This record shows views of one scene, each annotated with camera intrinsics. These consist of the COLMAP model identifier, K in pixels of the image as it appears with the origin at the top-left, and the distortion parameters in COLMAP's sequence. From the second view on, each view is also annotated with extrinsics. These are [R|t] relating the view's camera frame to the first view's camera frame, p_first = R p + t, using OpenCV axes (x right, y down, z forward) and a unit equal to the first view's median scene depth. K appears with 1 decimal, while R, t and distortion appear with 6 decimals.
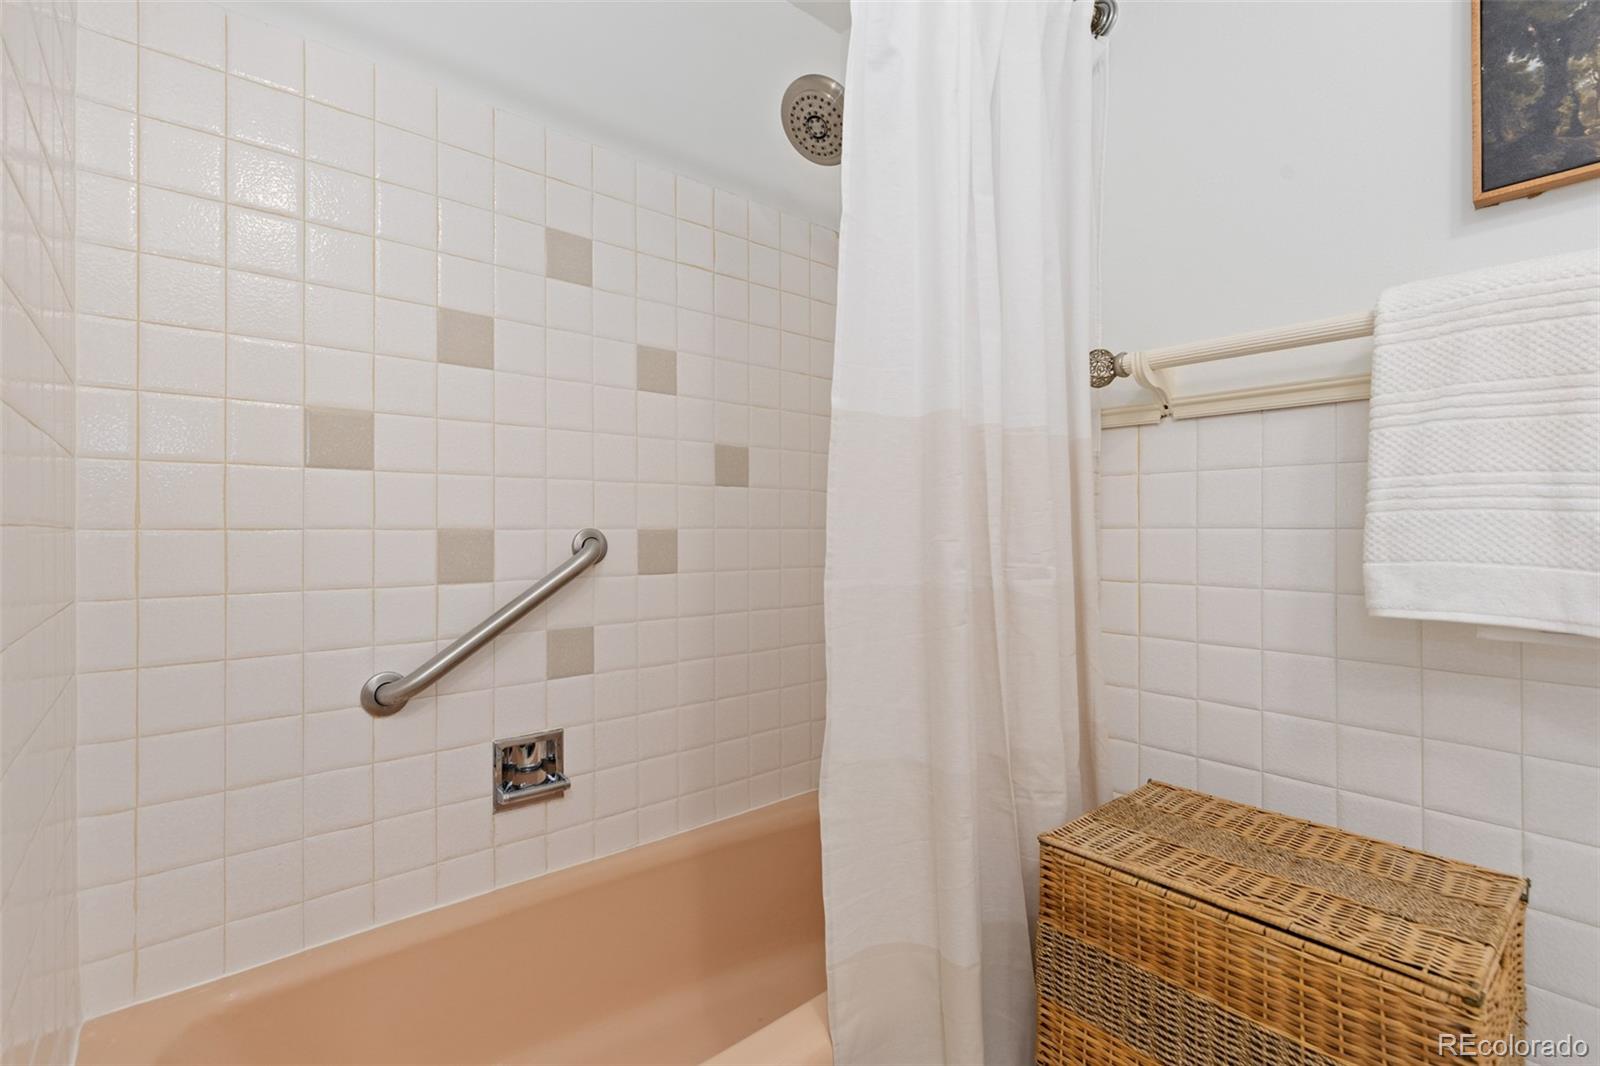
lens RADIAL K [[733.1, 0, 797.9], [0, 733.1, 526.9], [0, 0, 1]] dist [0.009966, -0.001023]
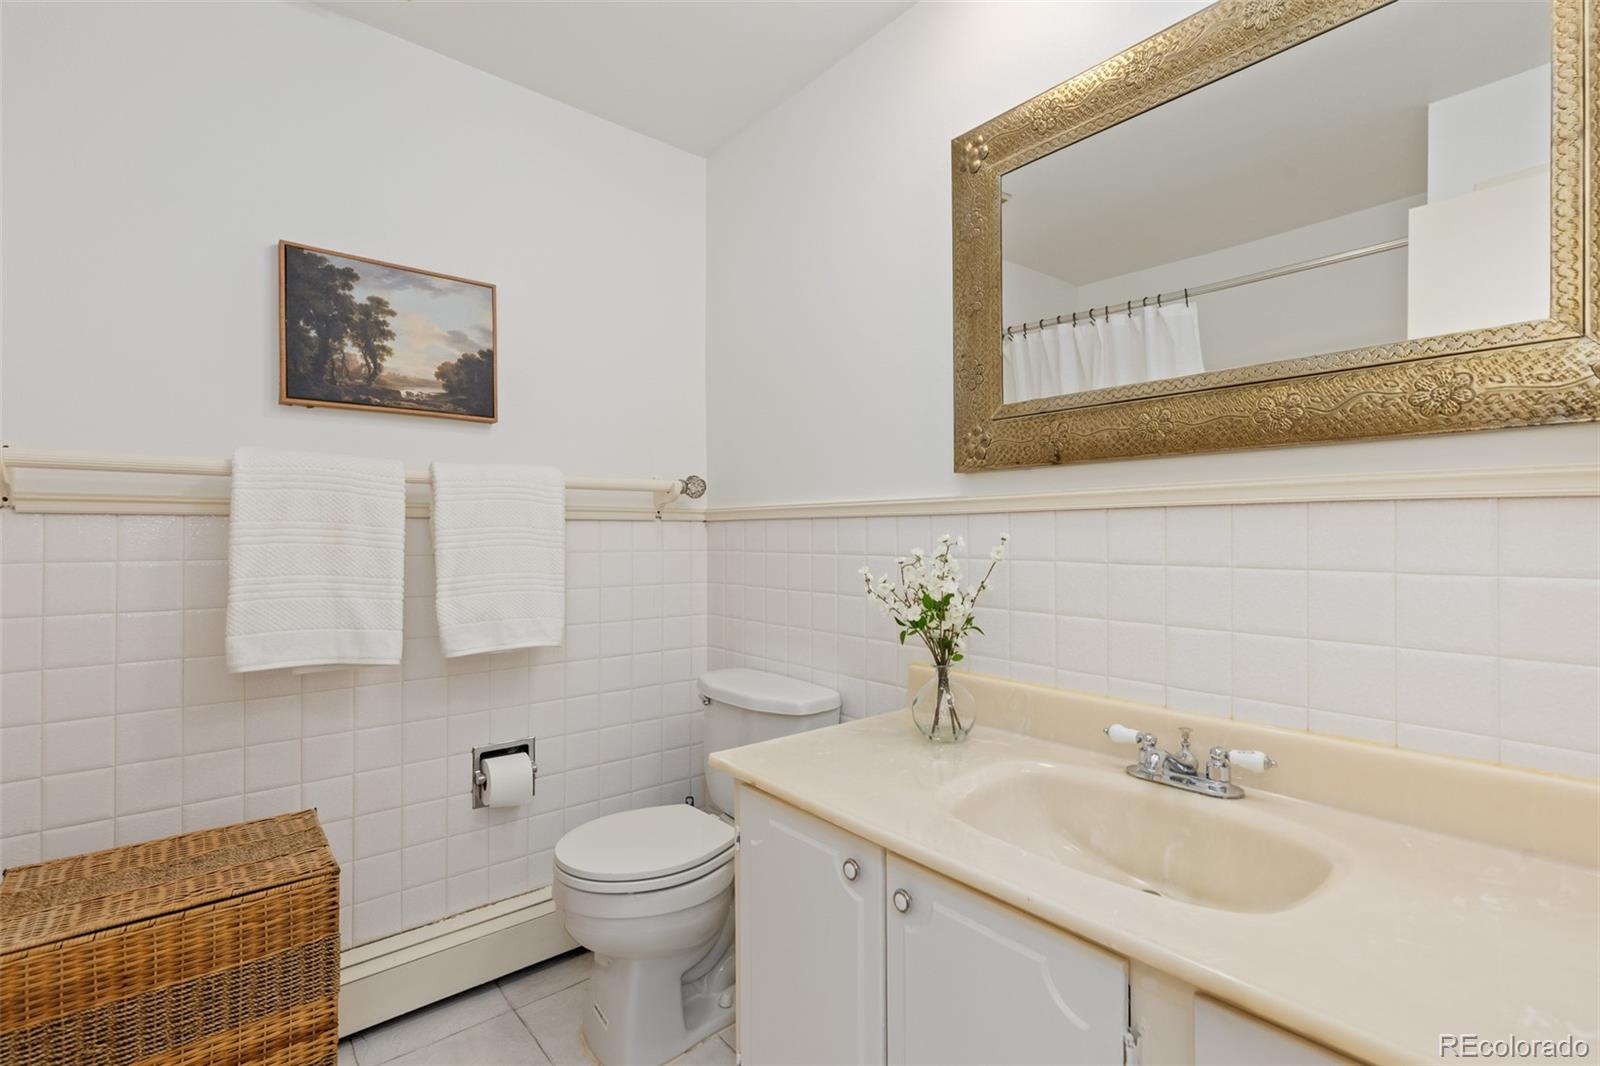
lens RADIAL K [[733.1, 0, 798.6], [0, 733.1, 532.6], [0, 0, 1]] dist [0.009966, -0.001023]
pose [[0.004102, -0.000347, 0.999992, -0.712732], [-0.007535, 0.999972, 0.000378, -0.173980], [-0.999963, -0.007536, 0.004099, -0.133458]]
